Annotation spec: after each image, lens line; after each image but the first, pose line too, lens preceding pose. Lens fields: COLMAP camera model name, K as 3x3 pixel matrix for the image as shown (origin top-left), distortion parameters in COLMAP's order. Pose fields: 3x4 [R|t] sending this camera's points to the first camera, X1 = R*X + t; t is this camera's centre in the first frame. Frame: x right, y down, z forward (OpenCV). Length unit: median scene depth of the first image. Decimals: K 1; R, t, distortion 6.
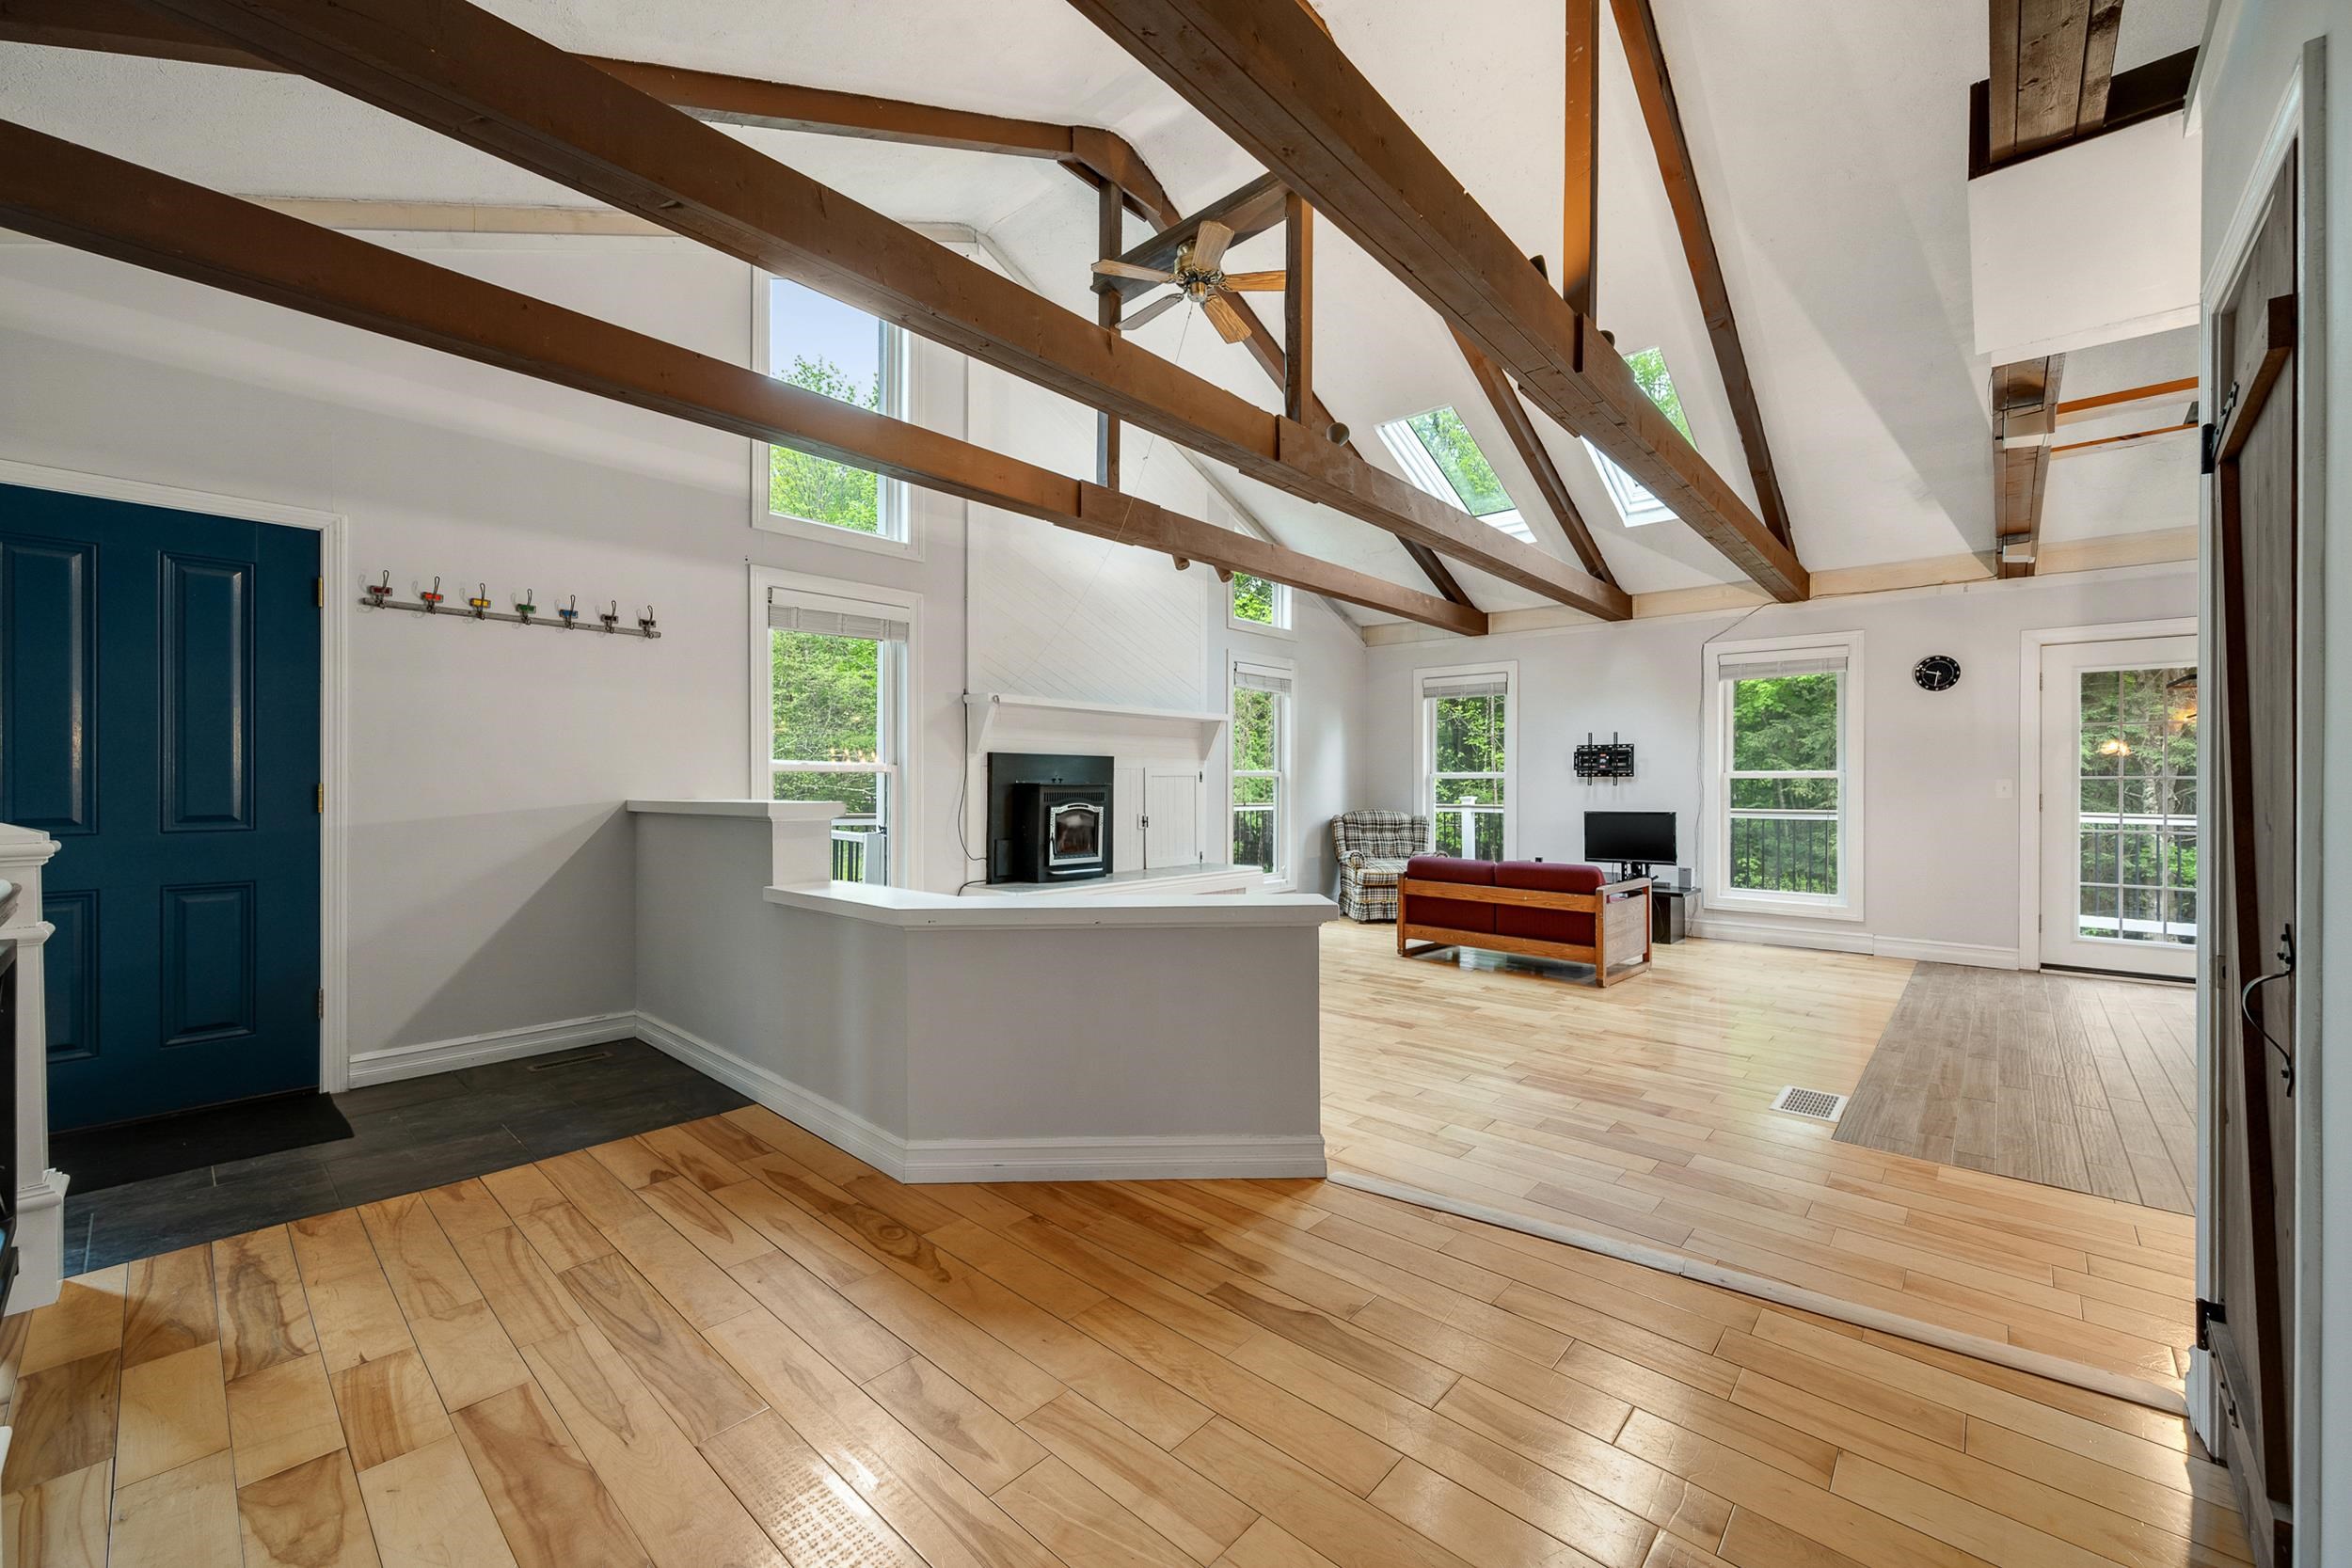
lens RADIAL K [[928.4, 0, 1176.9], [0, 928.4, 782.8], [0, 0, 1]] dist [0.000452, -0.000349]
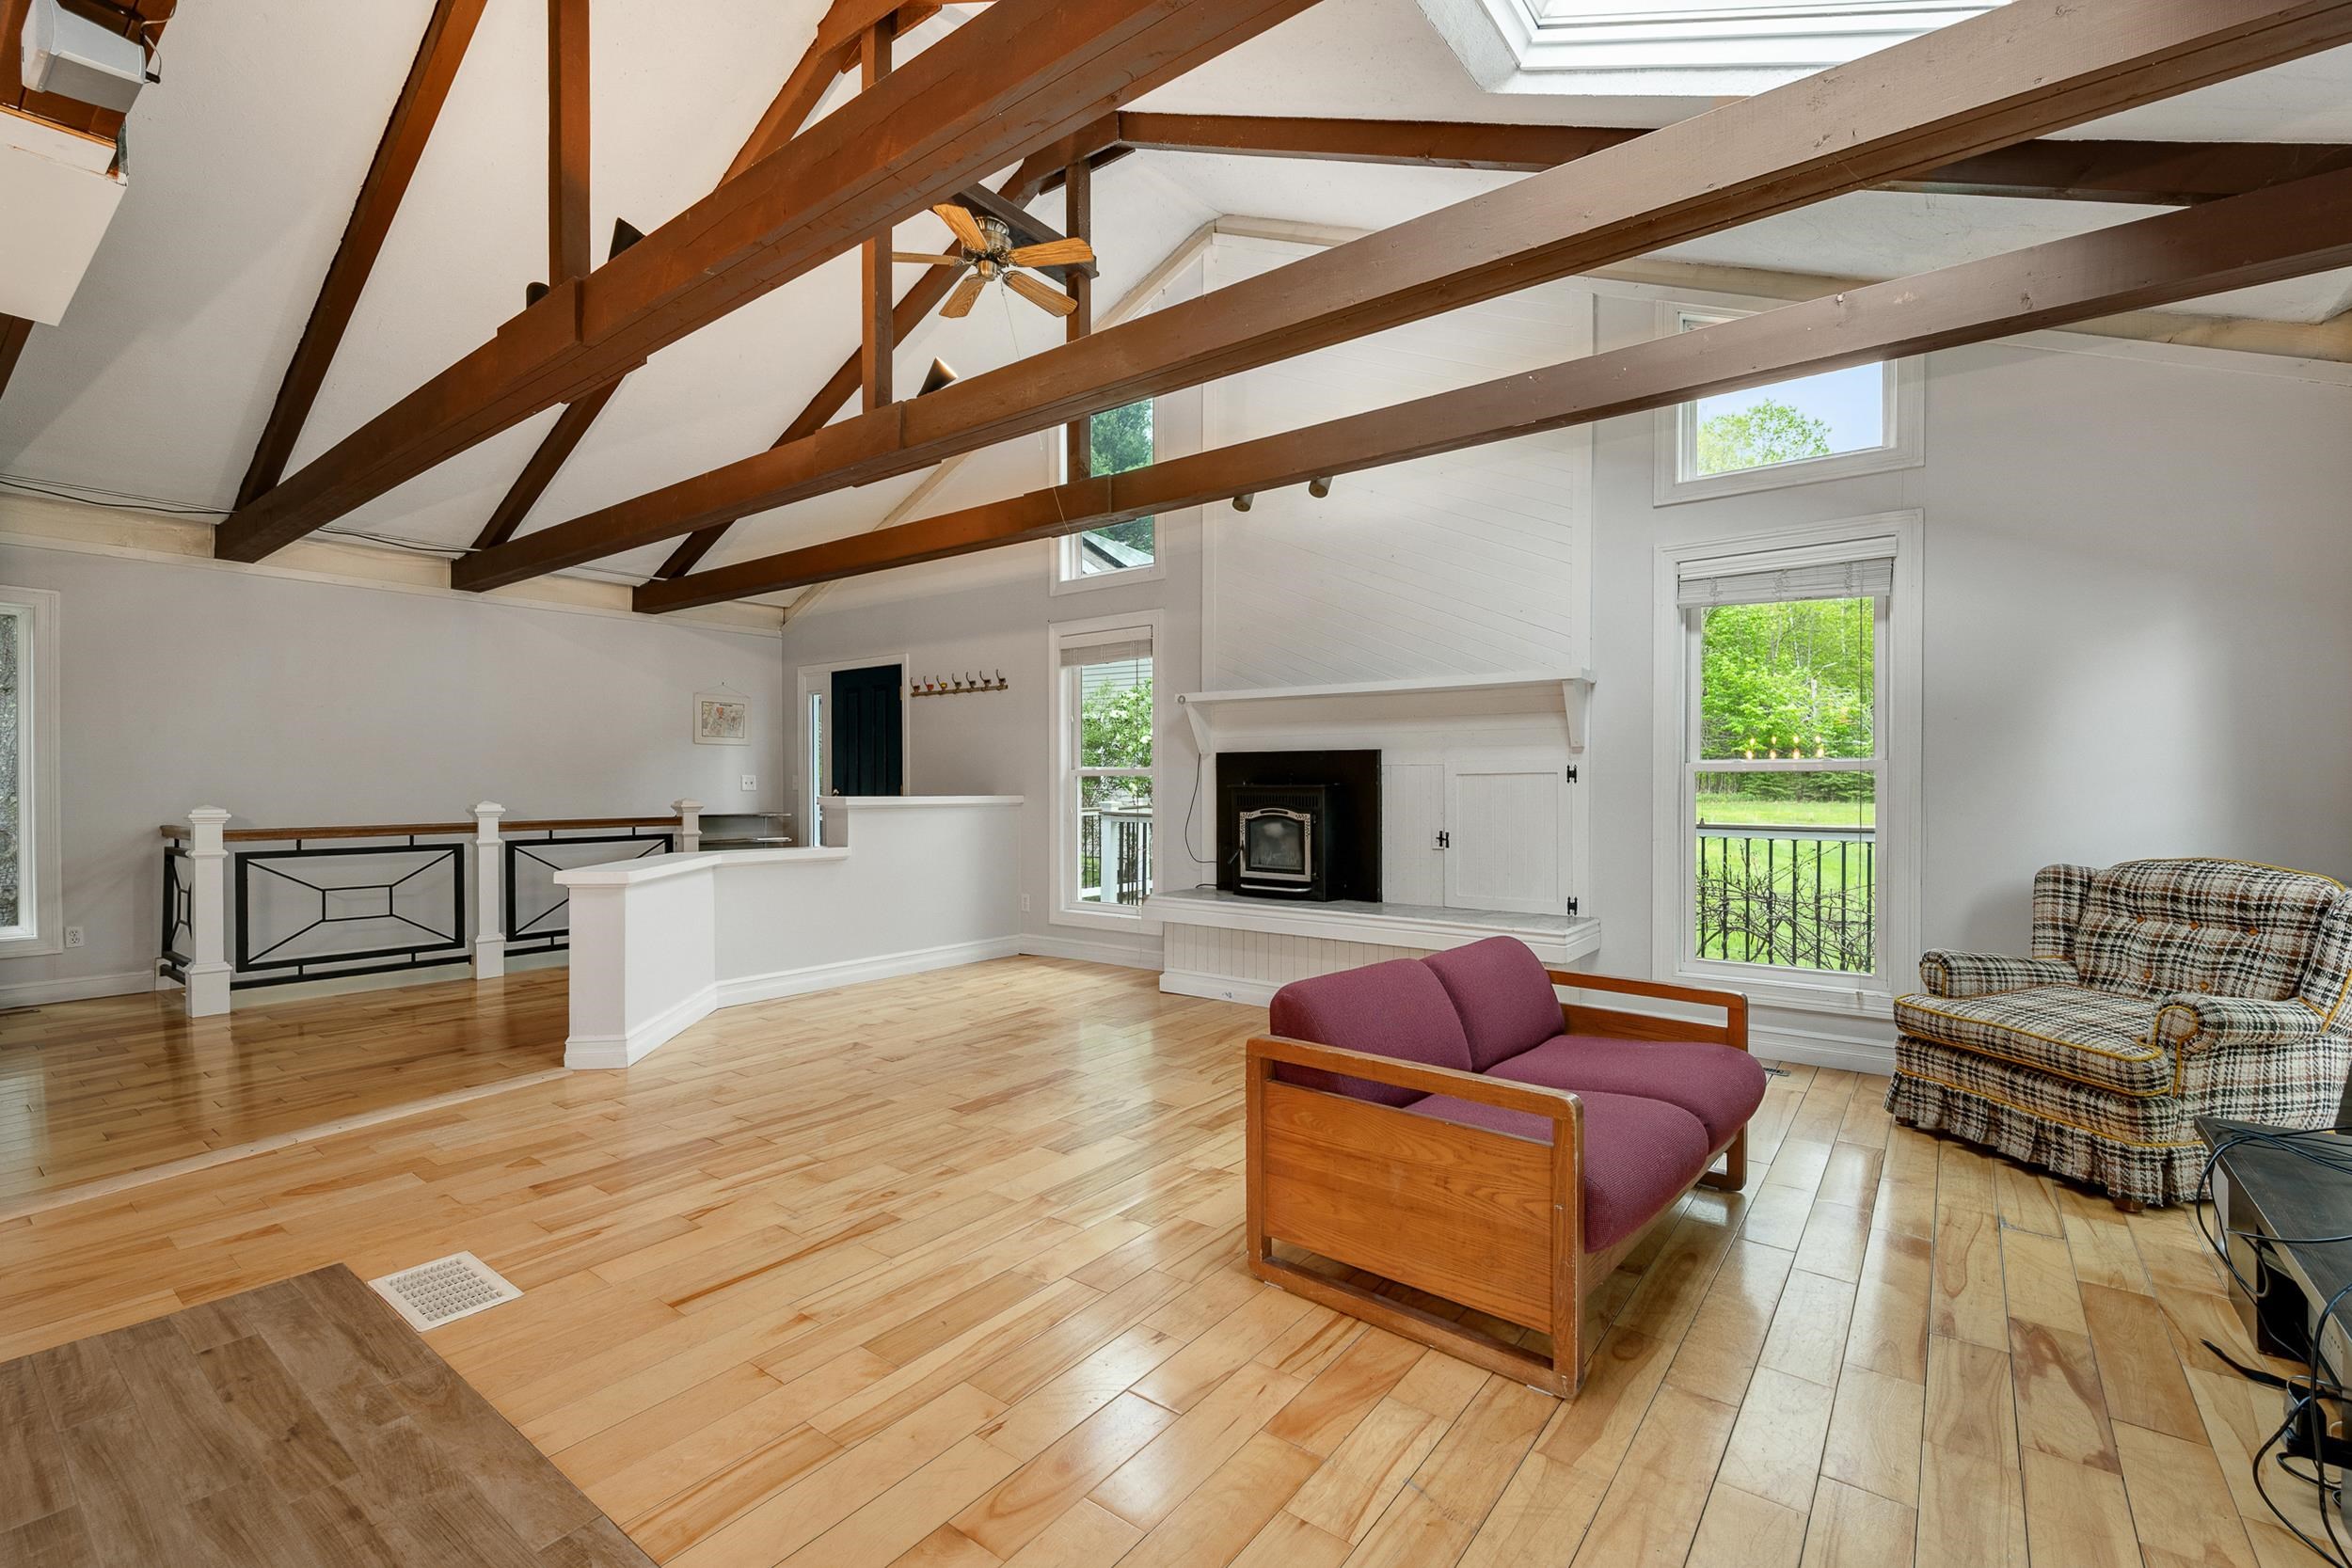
lens RADIAL K [[1024.1, 0, 1178.6], [0, 1024.1, 783.2], [0, 0, 1]] dist [-0.002255, 0.000262]
pose [[0.076327, -0.004129, -0.997074, 0.851240], [-0.001221, 0.999990, -0.004234, 0.002898], [0.997082, 0.001541, 0.076321, 0.869192]]
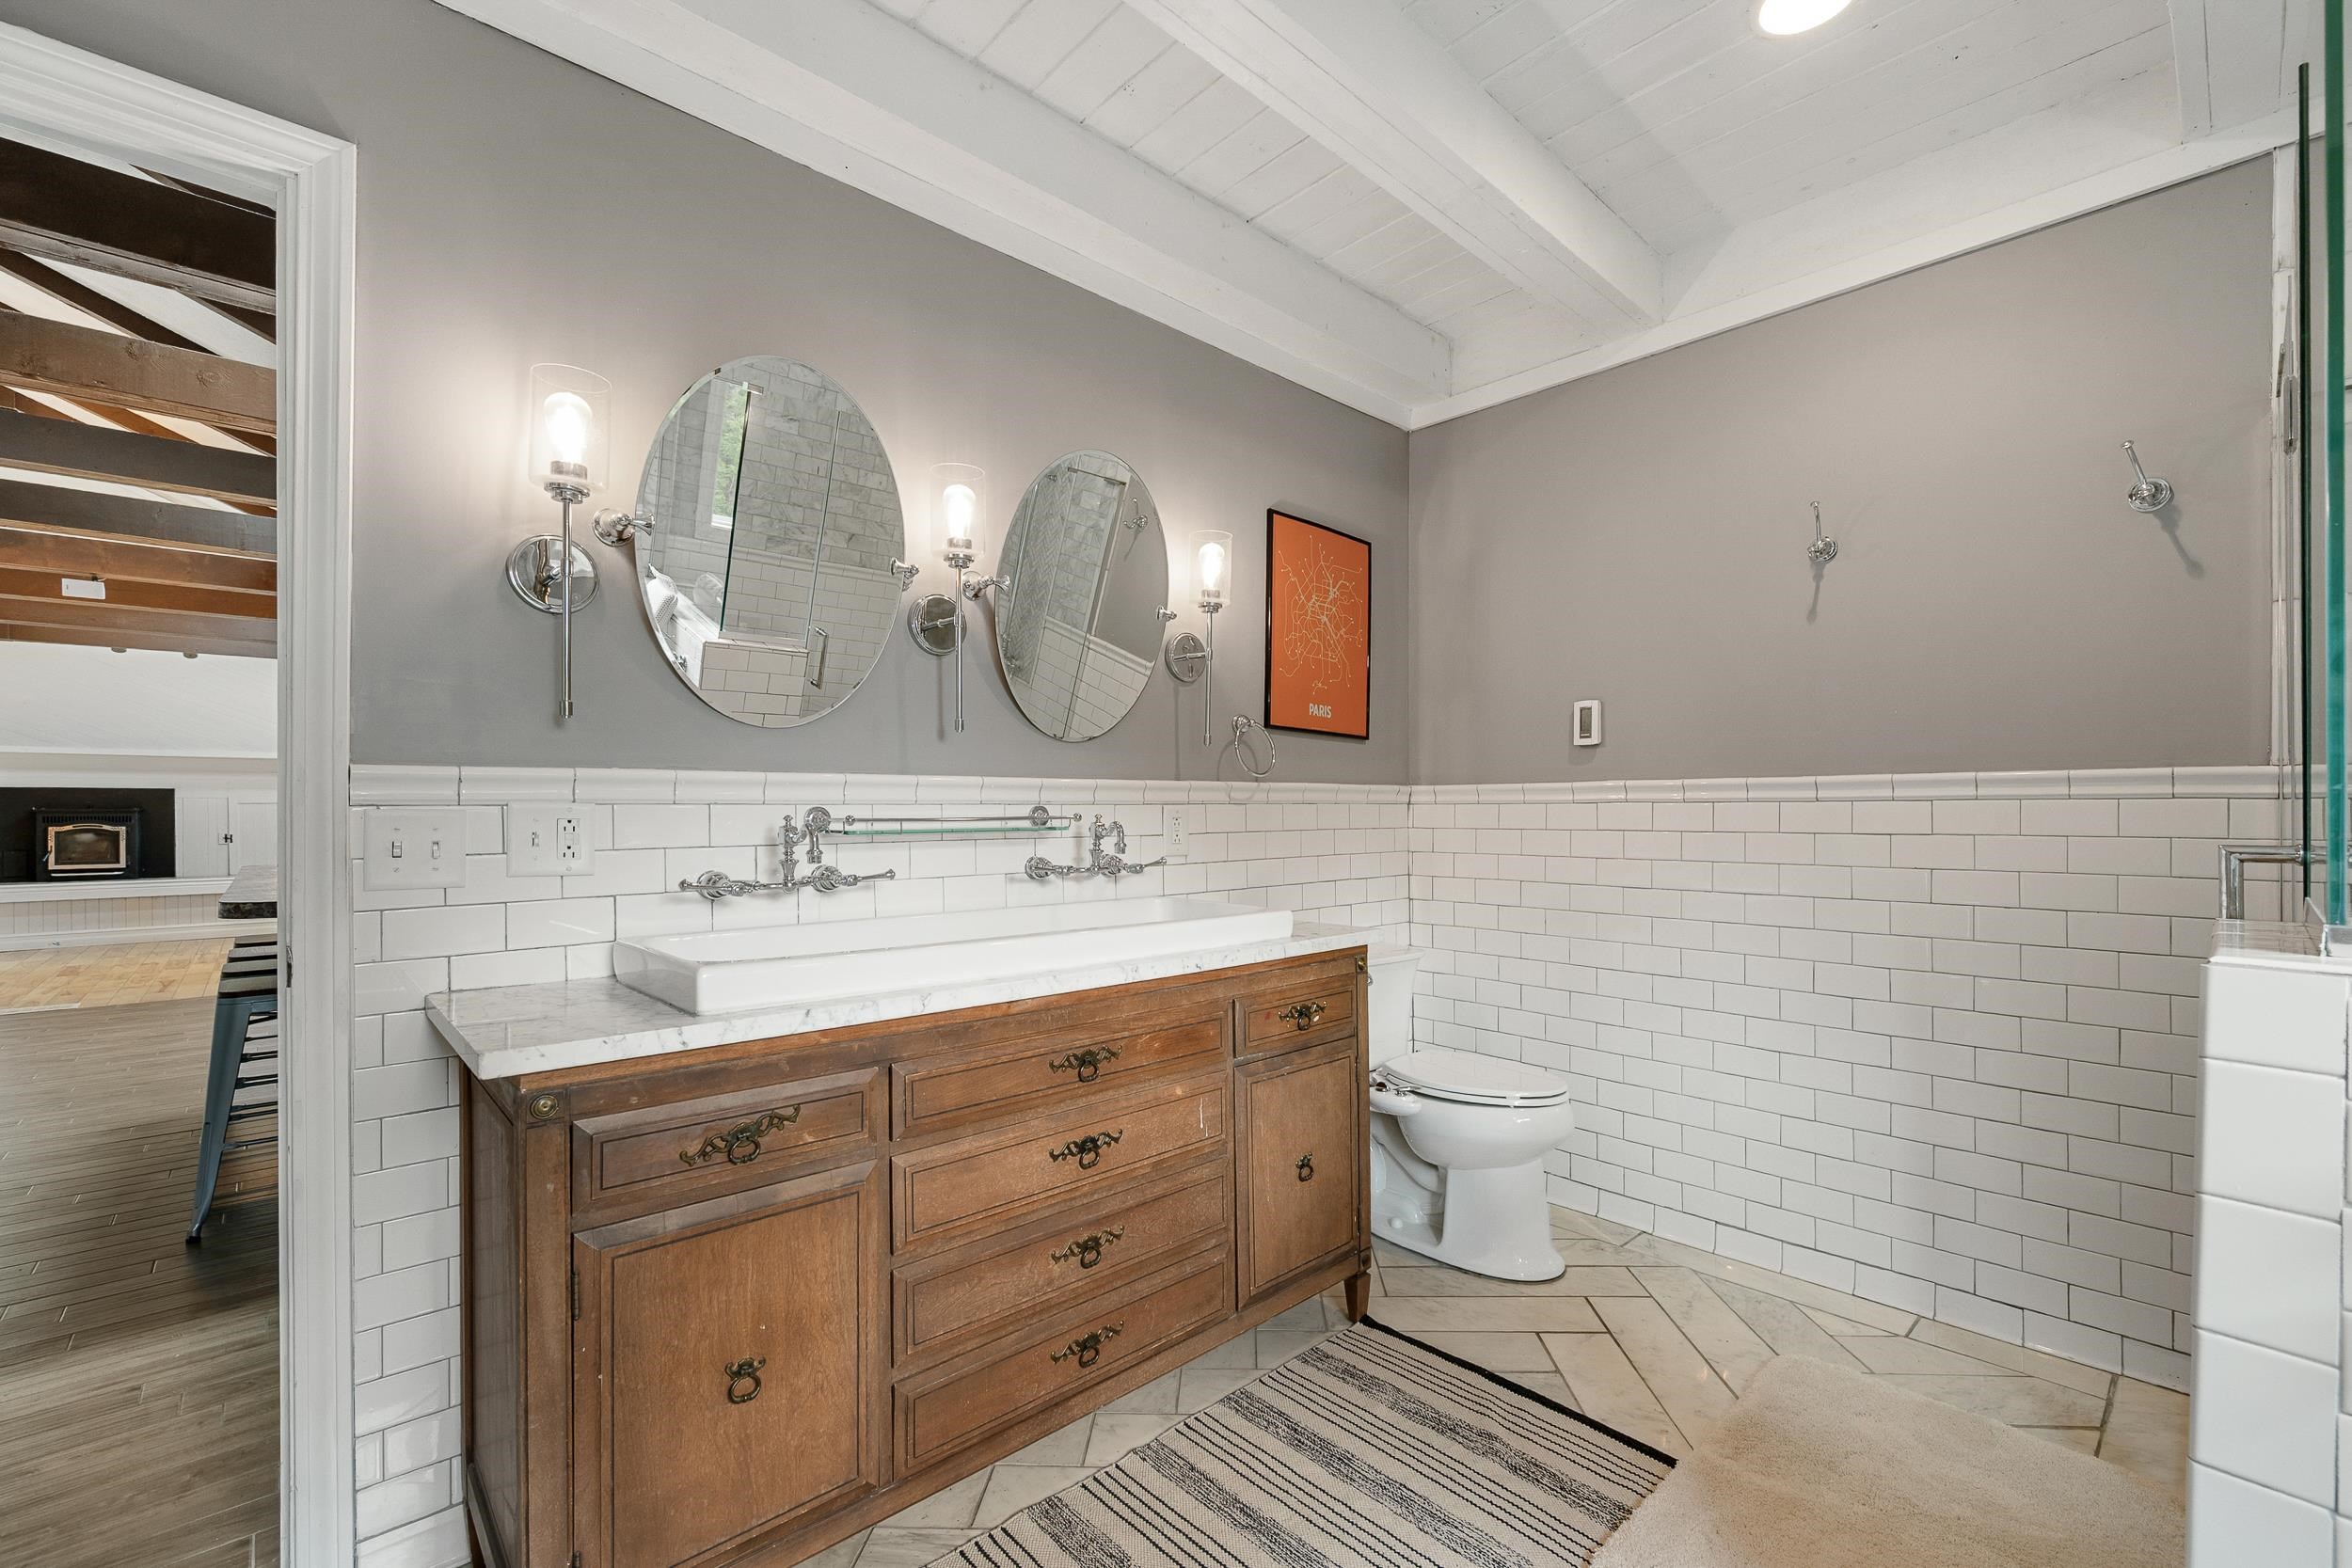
lens RADIAL K [[975.2, 0, 1176.4], [0, 975.2, 802.6], [0, 0, 1]] dist [0.002659, 0.000188]
pose [[0.995076, -0.009818, -0.098625, 1.686845], [0.009675, 0.999951, -0.001926, 0.008217], [0.098640, 0.000962, 0.995123, -0.285564]]
